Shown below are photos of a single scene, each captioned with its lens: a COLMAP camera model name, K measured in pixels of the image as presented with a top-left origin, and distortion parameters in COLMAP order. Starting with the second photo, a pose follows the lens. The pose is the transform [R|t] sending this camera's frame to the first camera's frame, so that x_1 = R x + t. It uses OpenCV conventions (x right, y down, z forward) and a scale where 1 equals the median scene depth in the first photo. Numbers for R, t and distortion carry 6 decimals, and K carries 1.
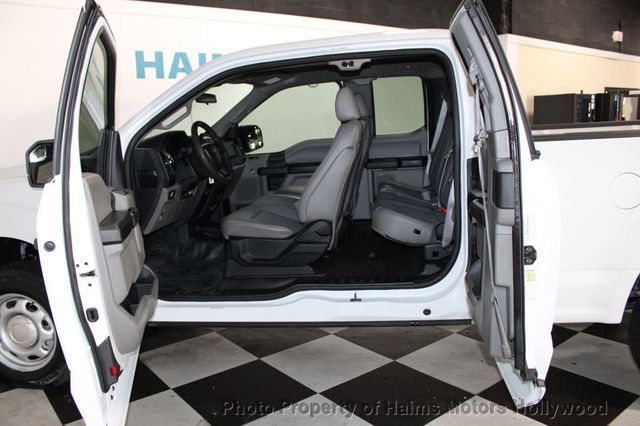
lens RADIAL K [[533.1, 0, 318.6], [0, 533.1, 216.5], [0, 0, 1]] dist [-0.152113, 0.120058]
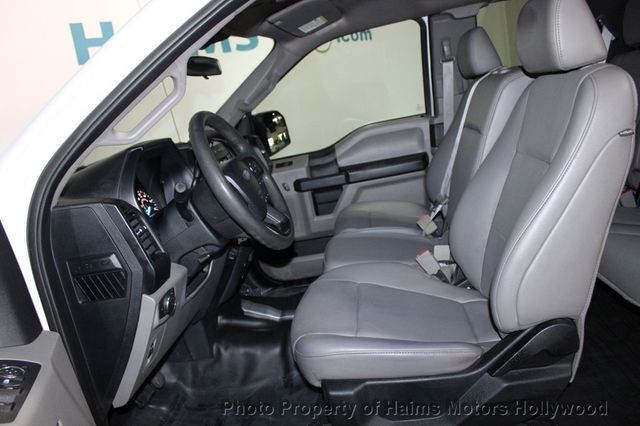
lens RADIAL K [[533.1, 0, 319.3], [0, 533.1, 209.0], [0, 0, 1]] dist [-0.152113, 0.120058]
pose [[0.990325, -0.134165, 0.035429, -0.116368], [0.133345, 0.990765, 0.024592, -0.073139], [-0.038401, -0.019630, 0.999070, 0.414017]]
